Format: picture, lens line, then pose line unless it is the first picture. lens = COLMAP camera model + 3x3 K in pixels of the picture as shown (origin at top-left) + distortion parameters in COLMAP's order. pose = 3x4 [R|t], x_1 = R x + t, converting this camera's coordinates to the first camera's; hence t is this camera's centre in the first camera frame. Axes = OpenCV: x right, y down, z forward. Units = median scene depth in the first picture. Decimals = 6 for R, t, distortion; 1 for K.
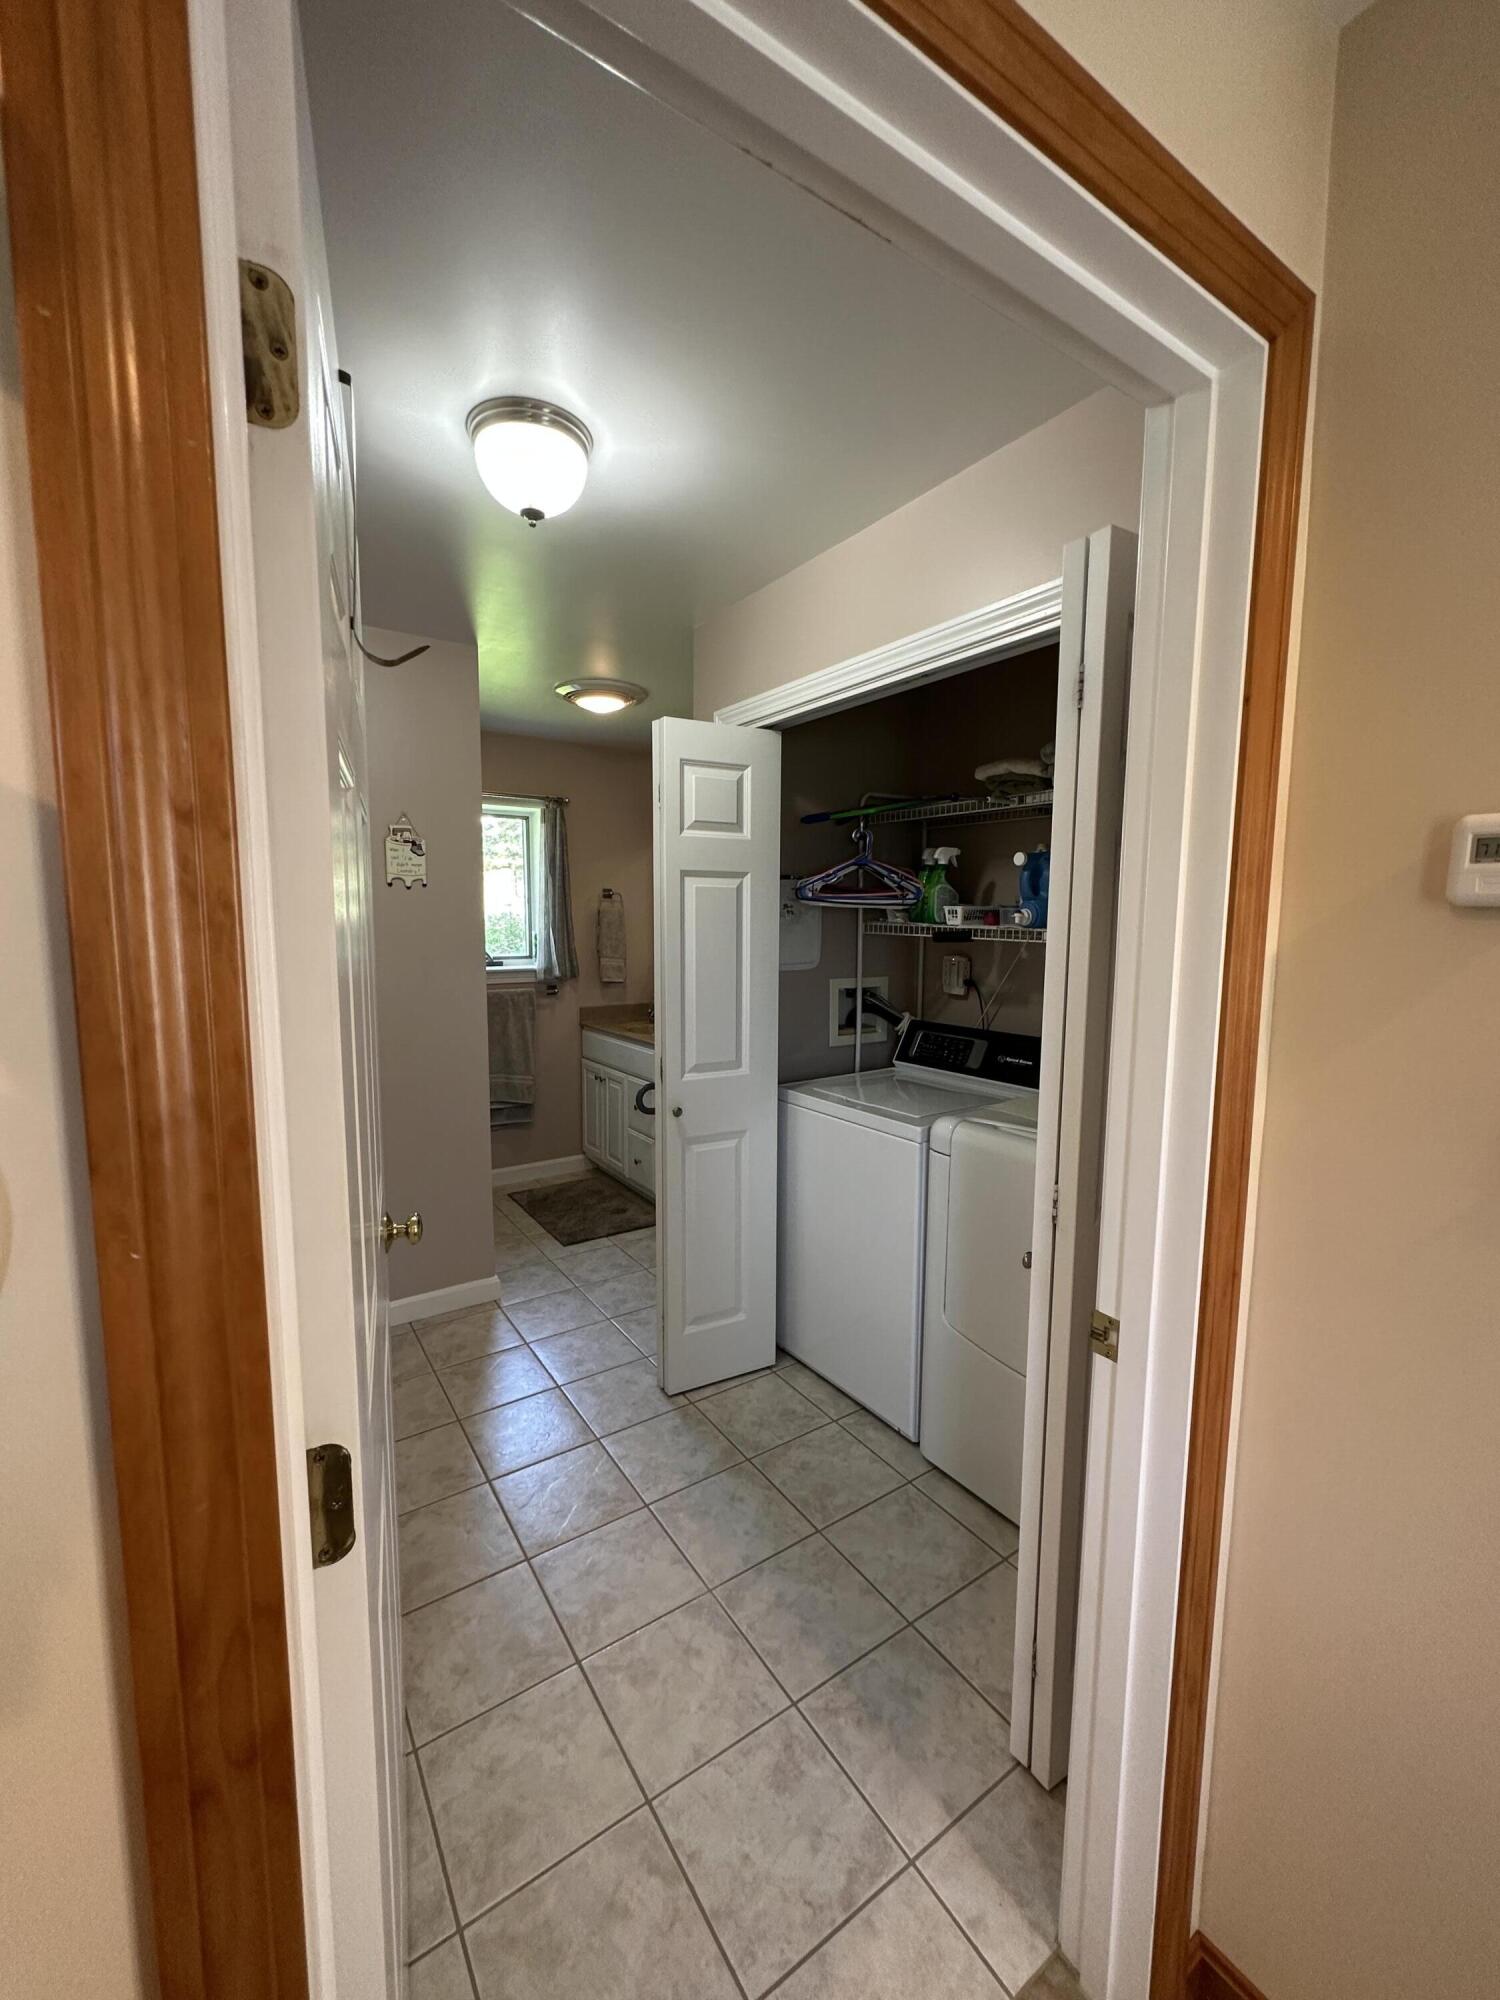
lens RADIAL K [[805.9, 0, 762.1], [0, 805.9, 999.3], [0, 0, 1]] dist [-0.001454, 0.000709]
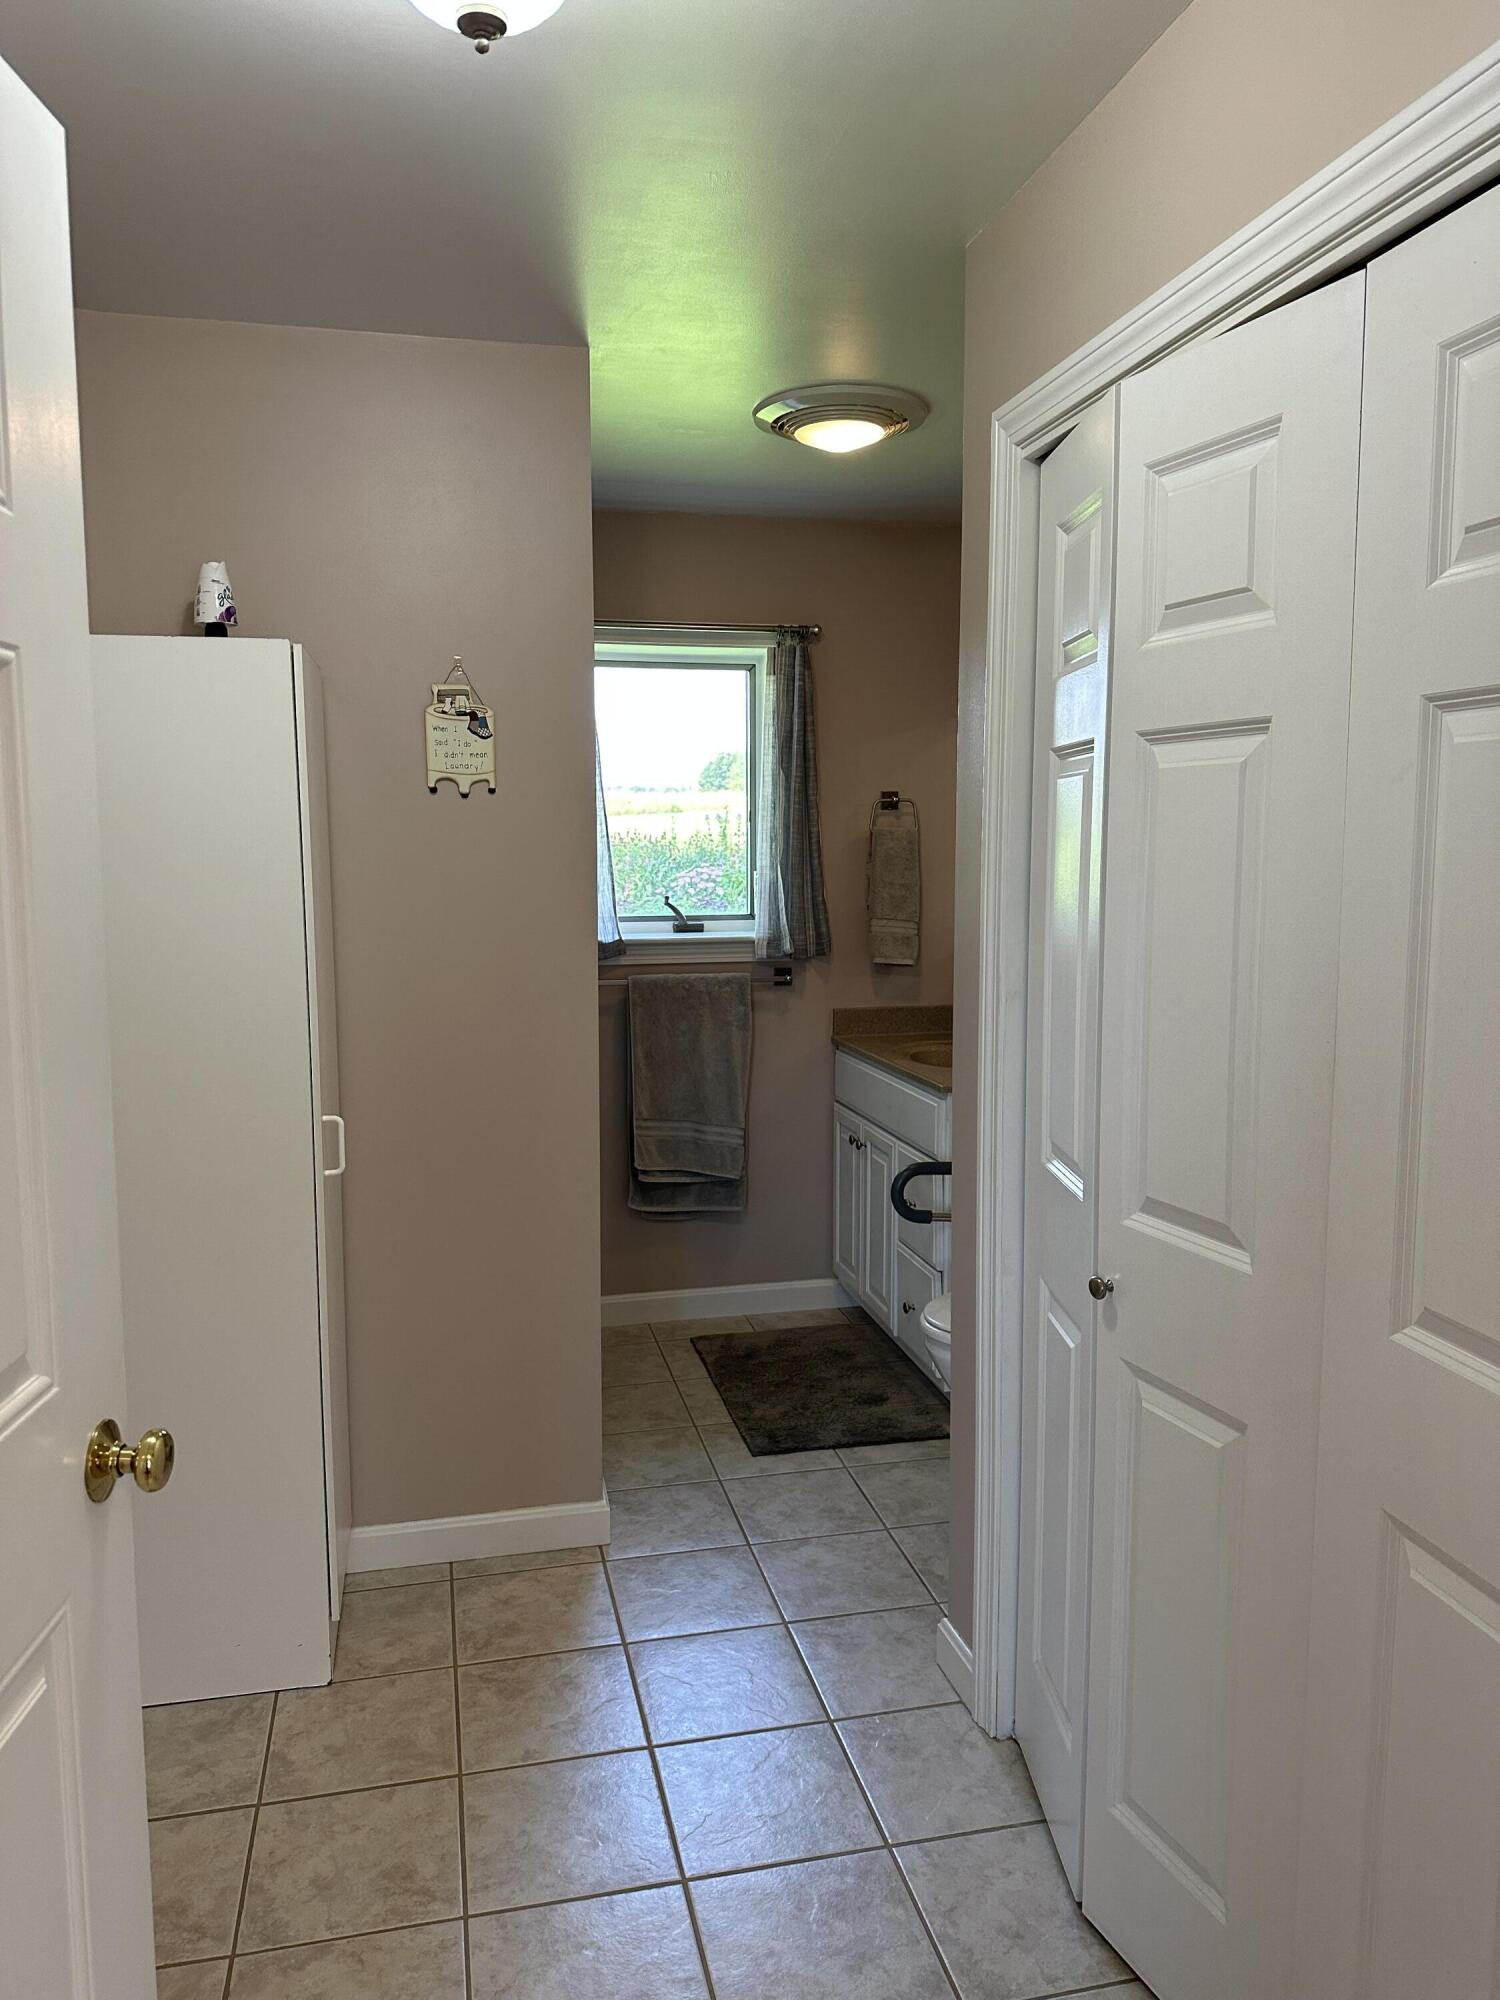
lens RADIAL K [[1408.2, 0, 757.0], [0, 1408.2, 986.2], [0, 0, 1]] dist [0.026799, -0.054466]
pose [[0.931480, 0.033462, -0.362250, 0.113447], [-0.032489, 0.999434, 0.008778, -0.020458], [0.362338, 0.003593, 0.932040, 0.154289]]
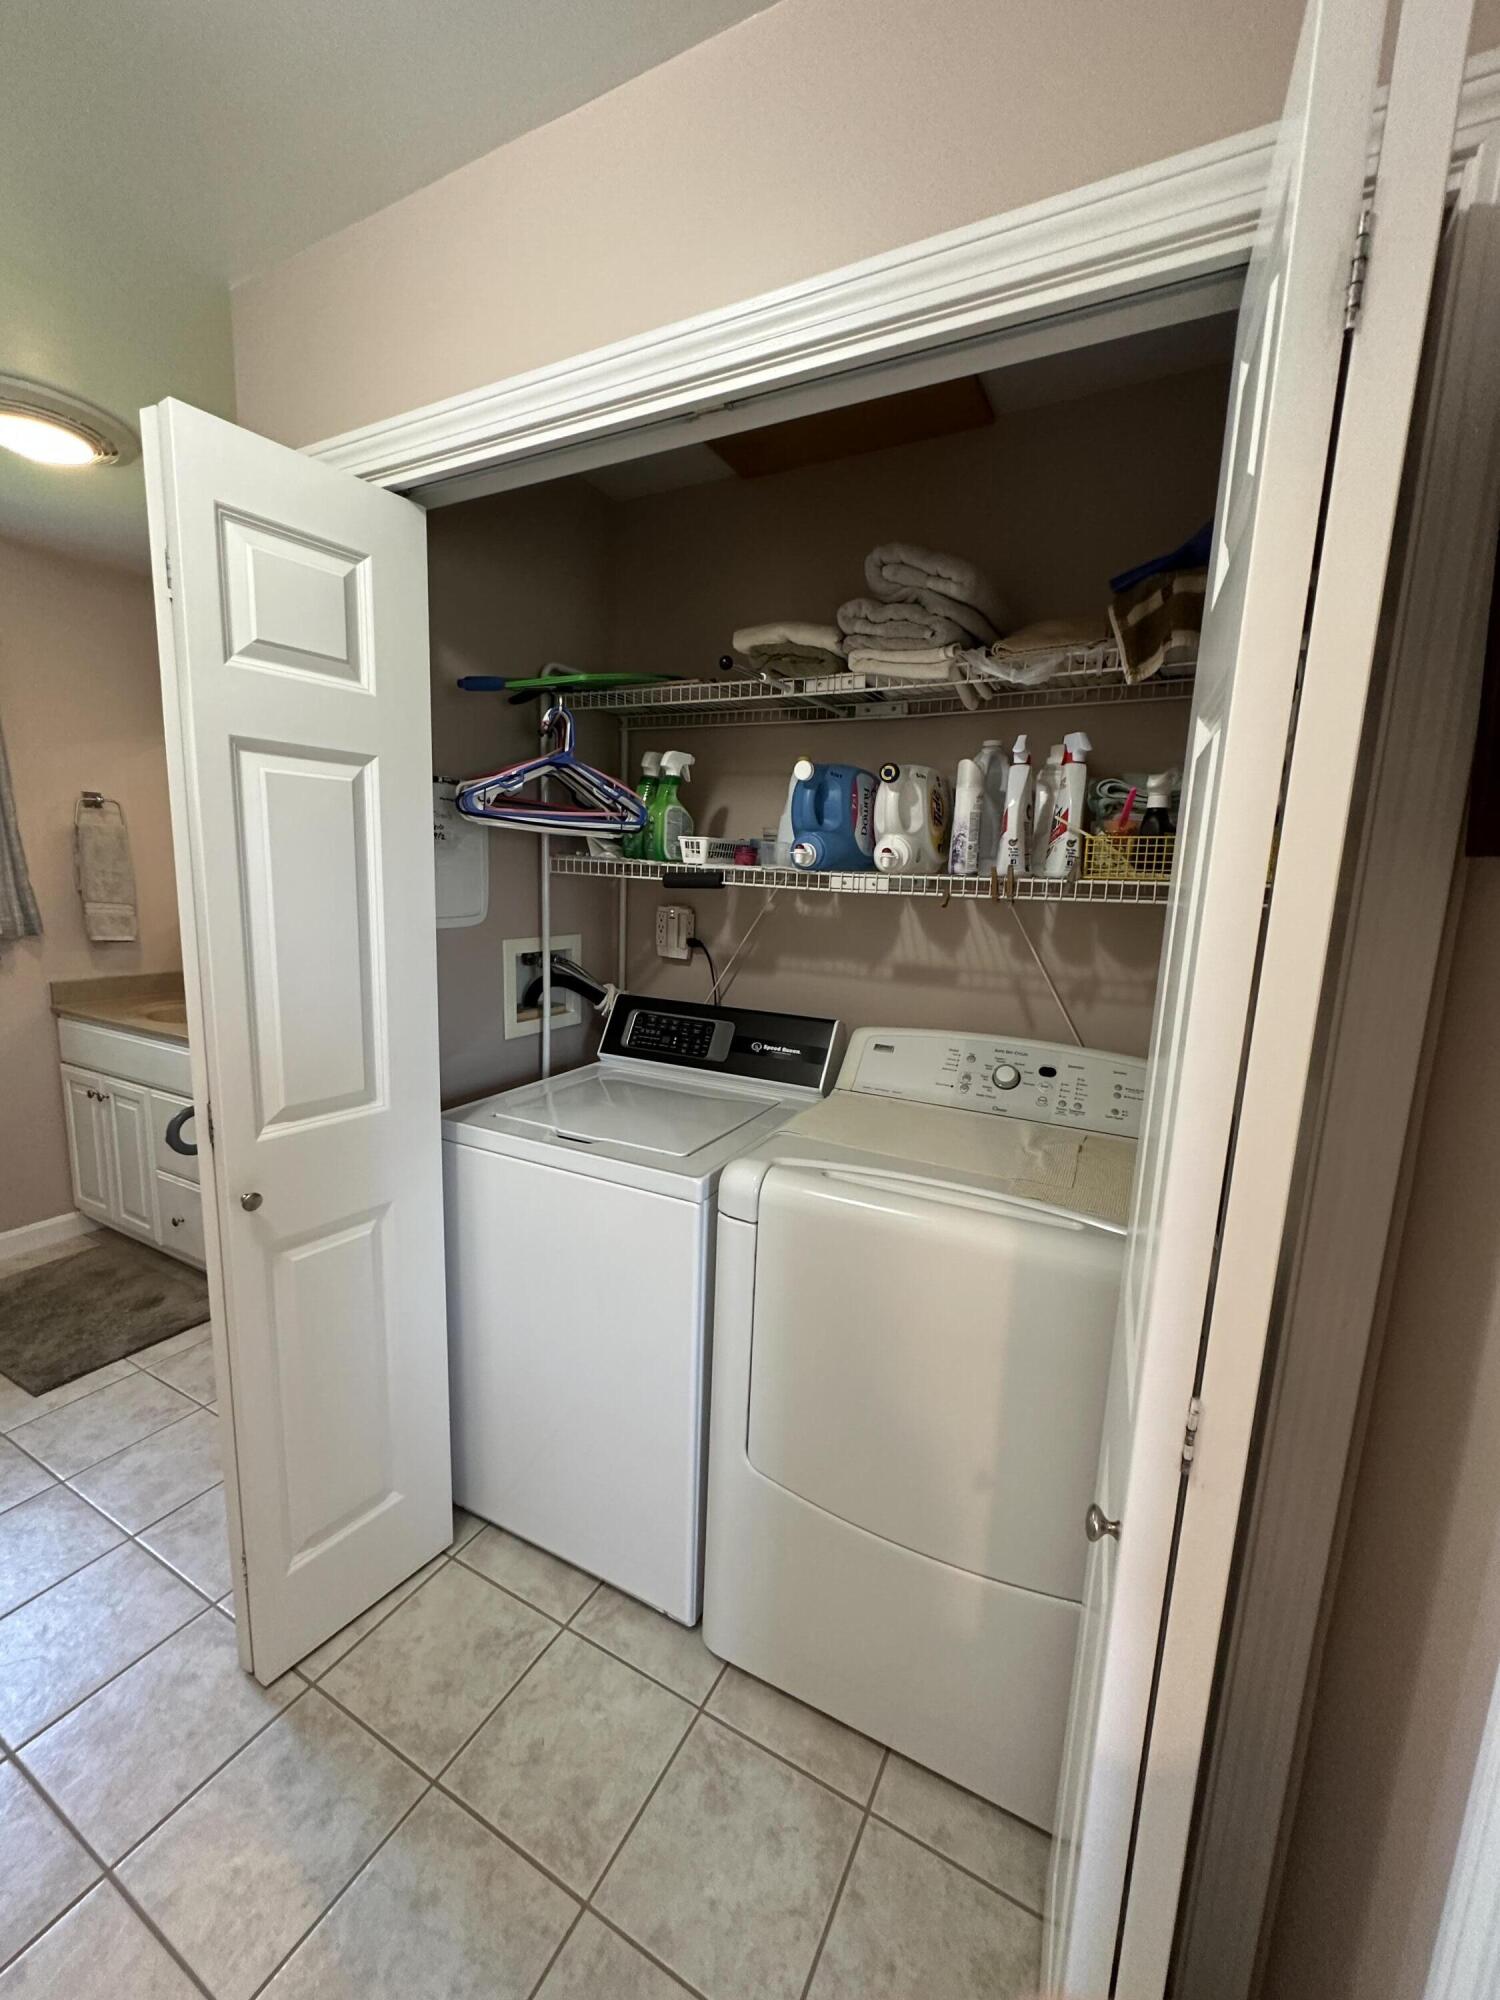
lens RADIAL K [[805.9, 0, 761.3], [0, 805.9, 1002.8], [0, 0, 1]] dist [-0.001454, 0.000709]
pose [[0.889232, -0.047234, 0.455012, -0.035184], [0.014406, 0.997053, 0.075349, -0.022070], [-0.457230, -0.060448, 0.887292, 0.323936]]
